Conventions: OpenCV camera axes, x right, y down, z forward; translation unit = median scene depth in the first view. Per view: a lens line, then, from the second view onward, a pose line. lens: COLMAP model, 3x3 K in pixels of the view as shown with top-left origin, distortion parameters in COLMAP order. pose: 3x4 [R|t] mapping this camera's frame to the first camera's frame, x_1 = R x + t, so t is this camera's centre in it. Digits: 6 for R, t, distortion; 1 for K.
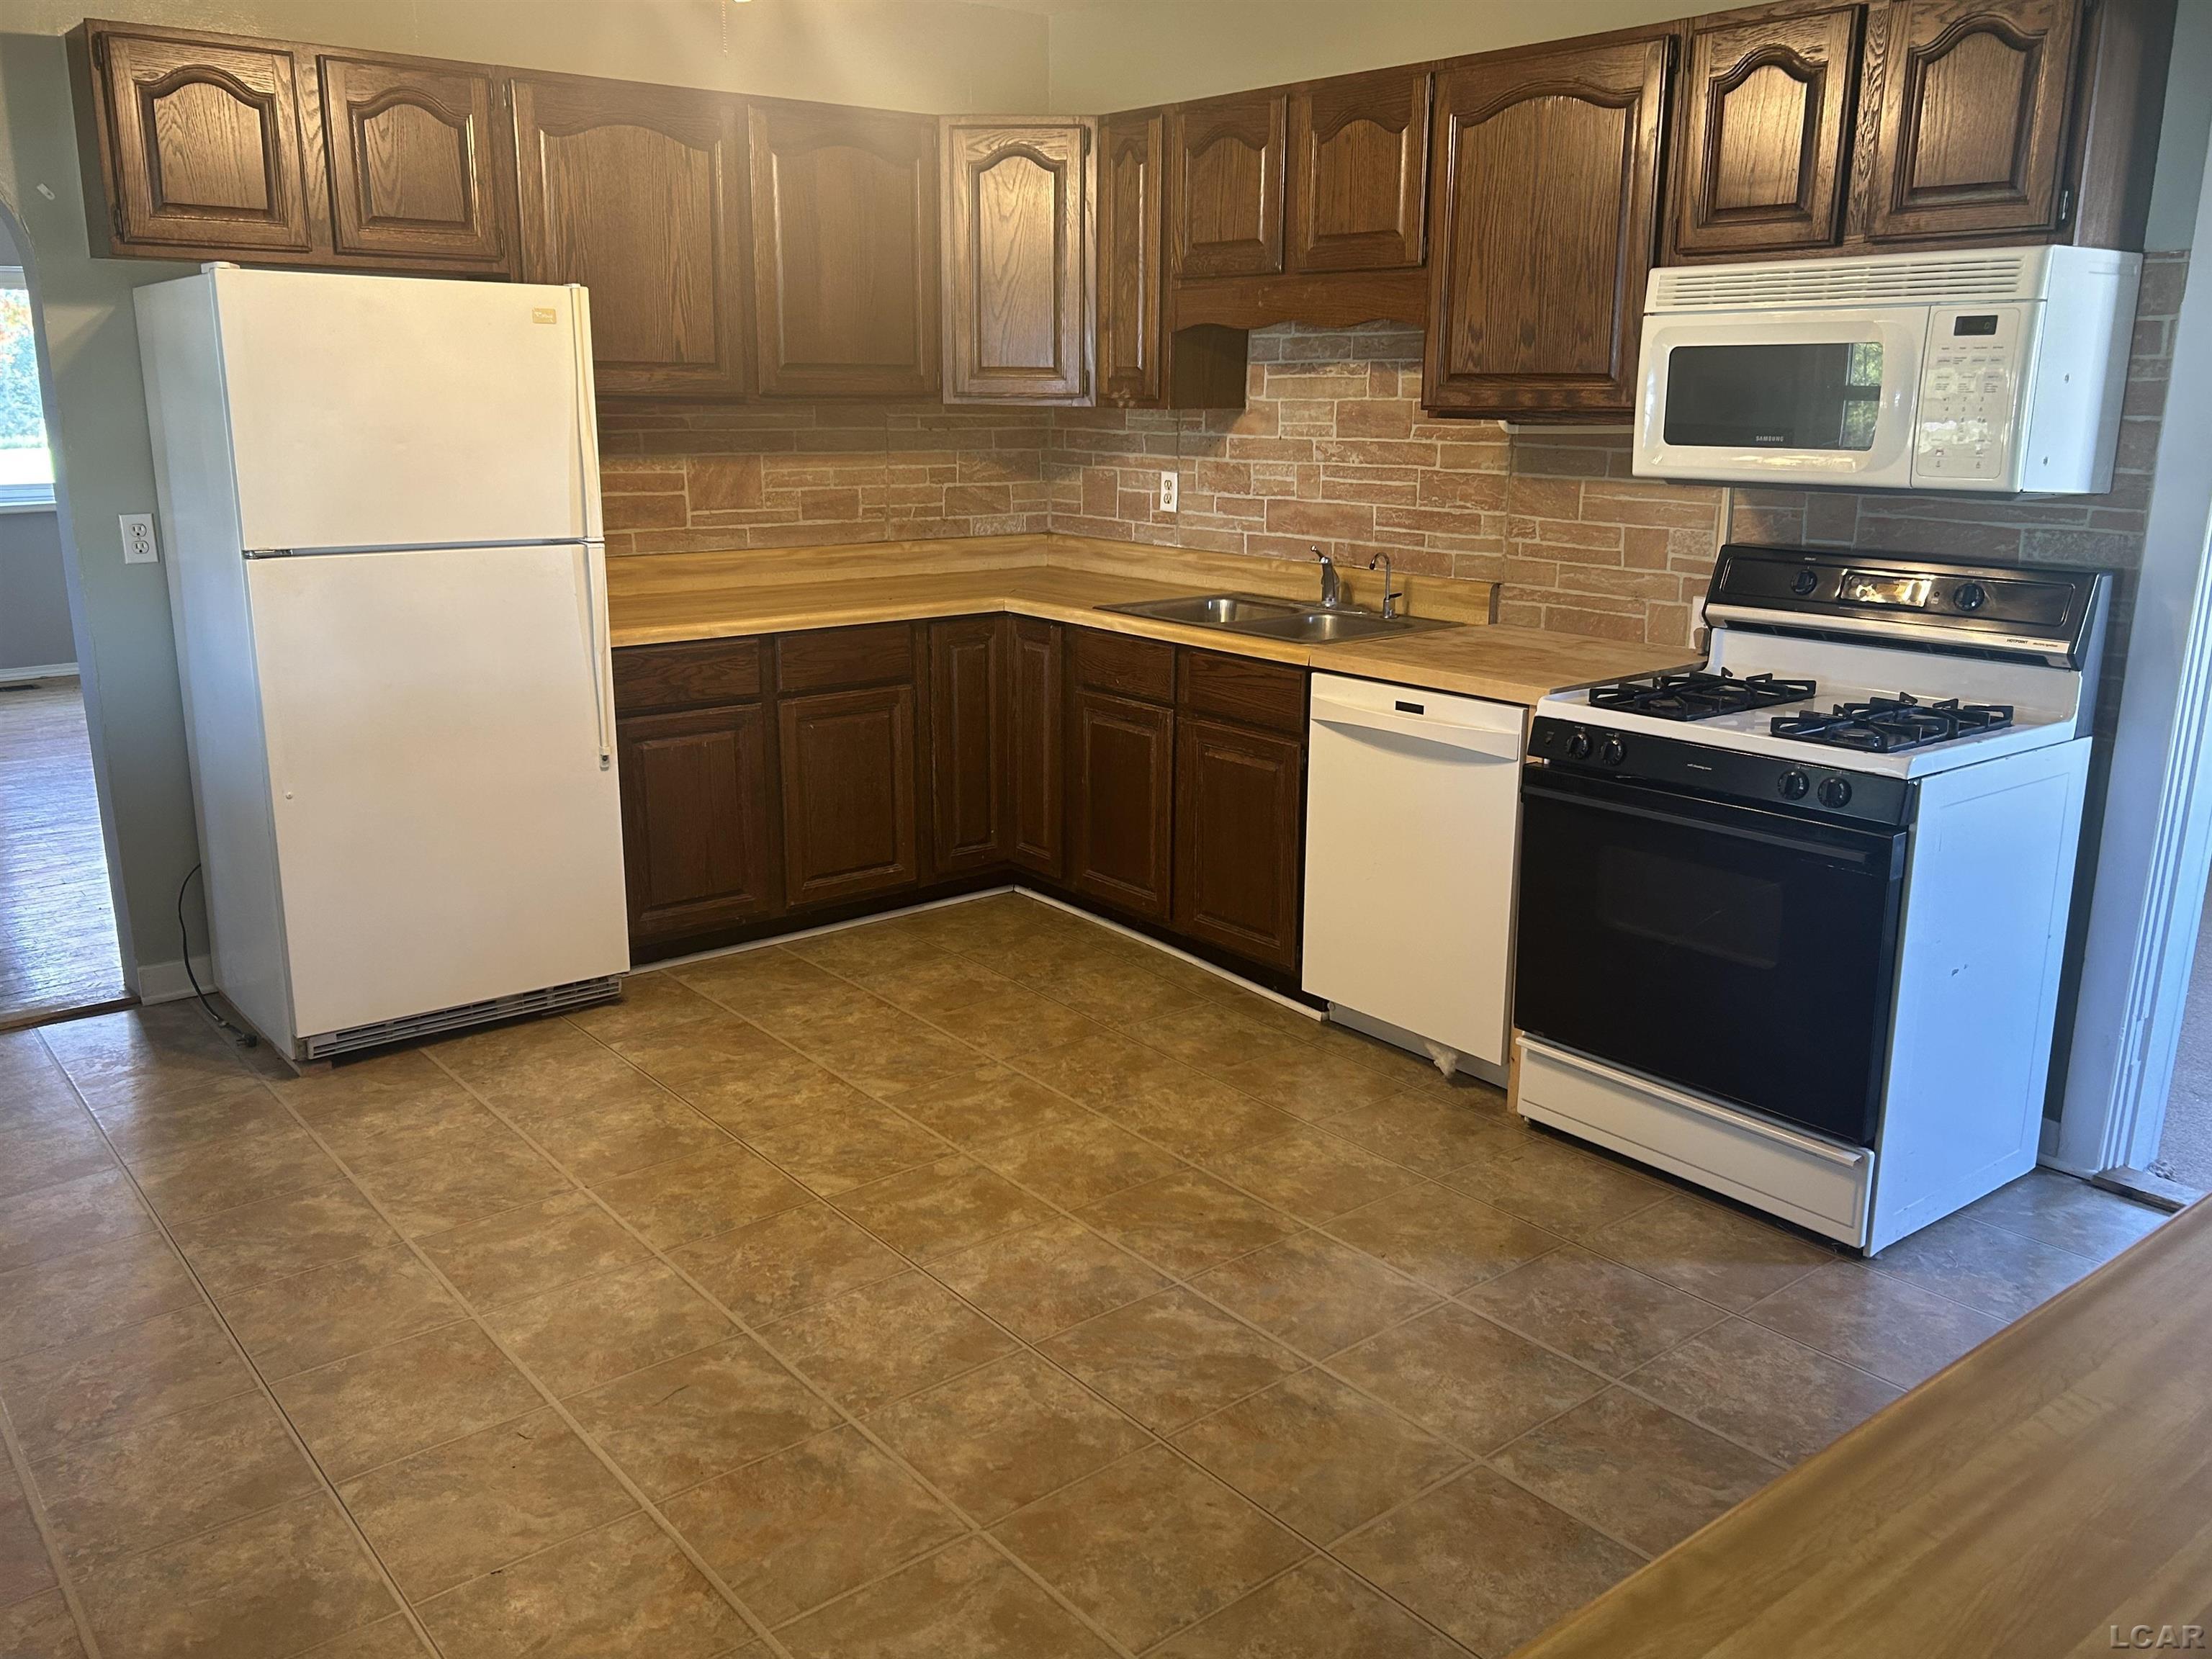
lens RADIAL K [[1797.0, 0, 1102.6], [0, 1797.0, 831.1], [0, 0, 1]] dist [0.014603, 0.002889]
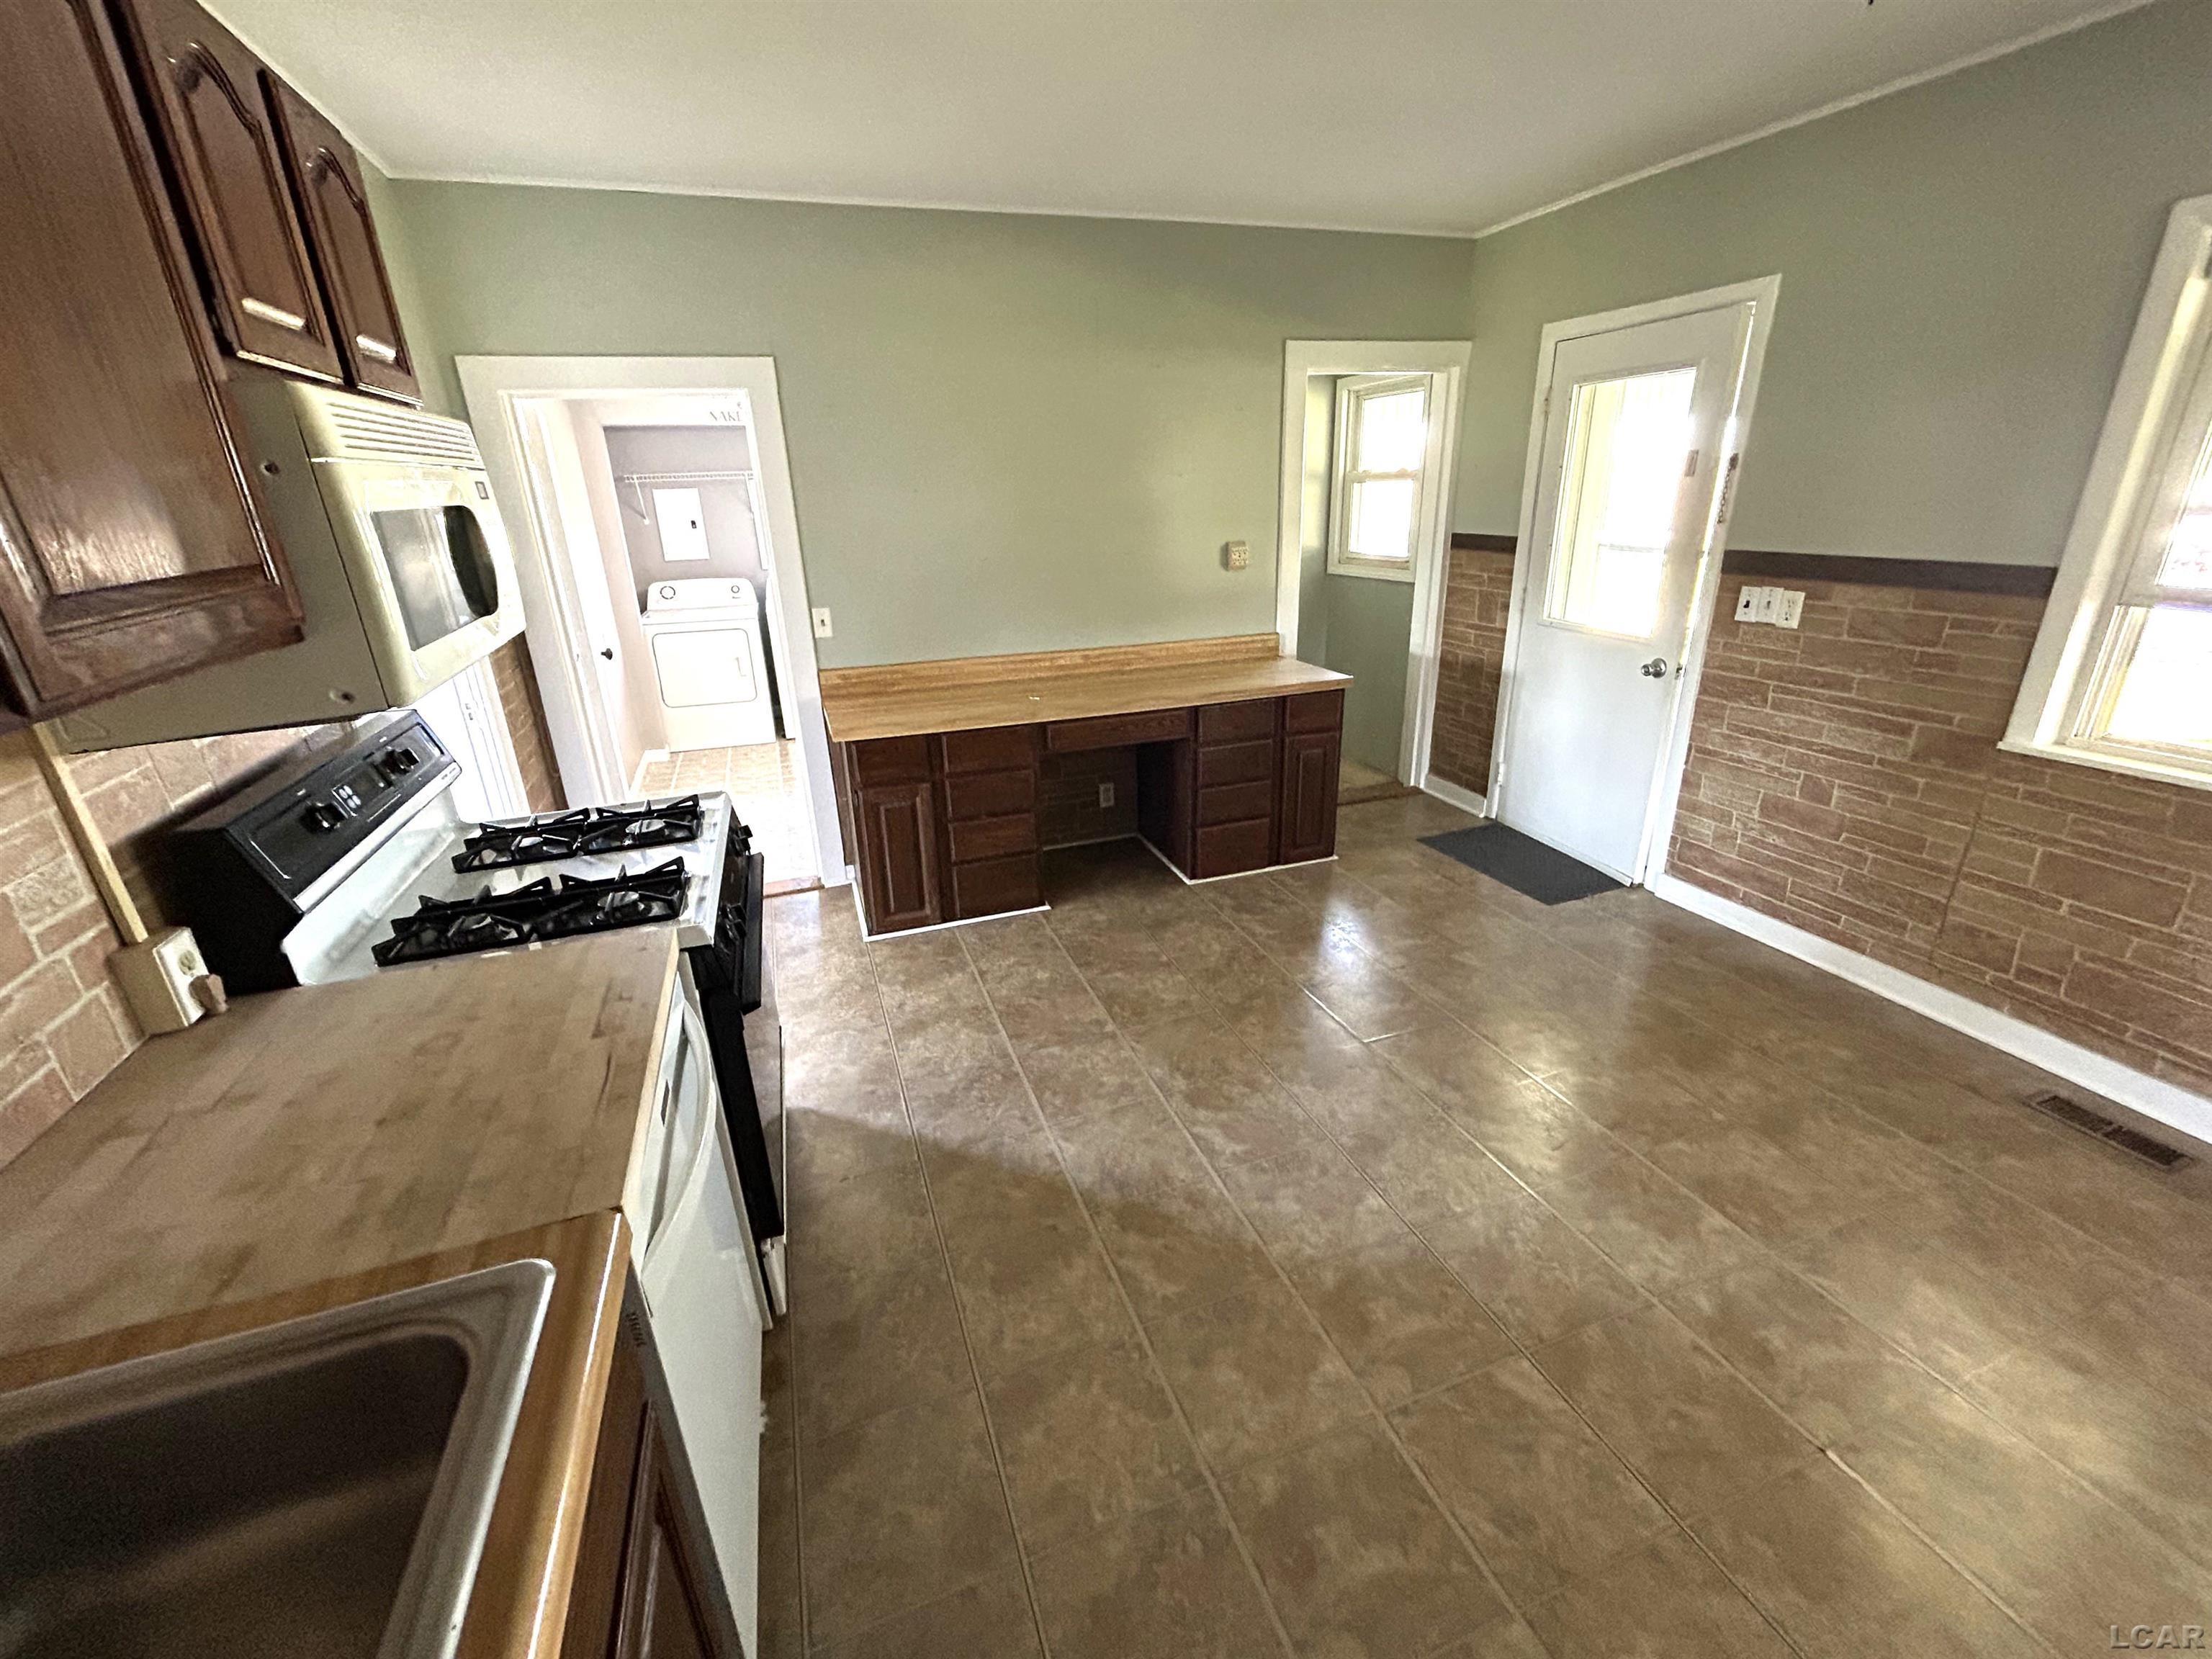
lens RADIAL K [[905.8, 0, 1093.7], [0, 905.8, 824.1], [0, 0, 1]] dist [-0.001217, -0.000052]
pose [[-0.941985, -0.090903, 0.323112, -0.065180], [0.111948, 0.822428, 0.557745, -0.342612], [-0.316437, 0.561559, -0.764538, 1.280071]]
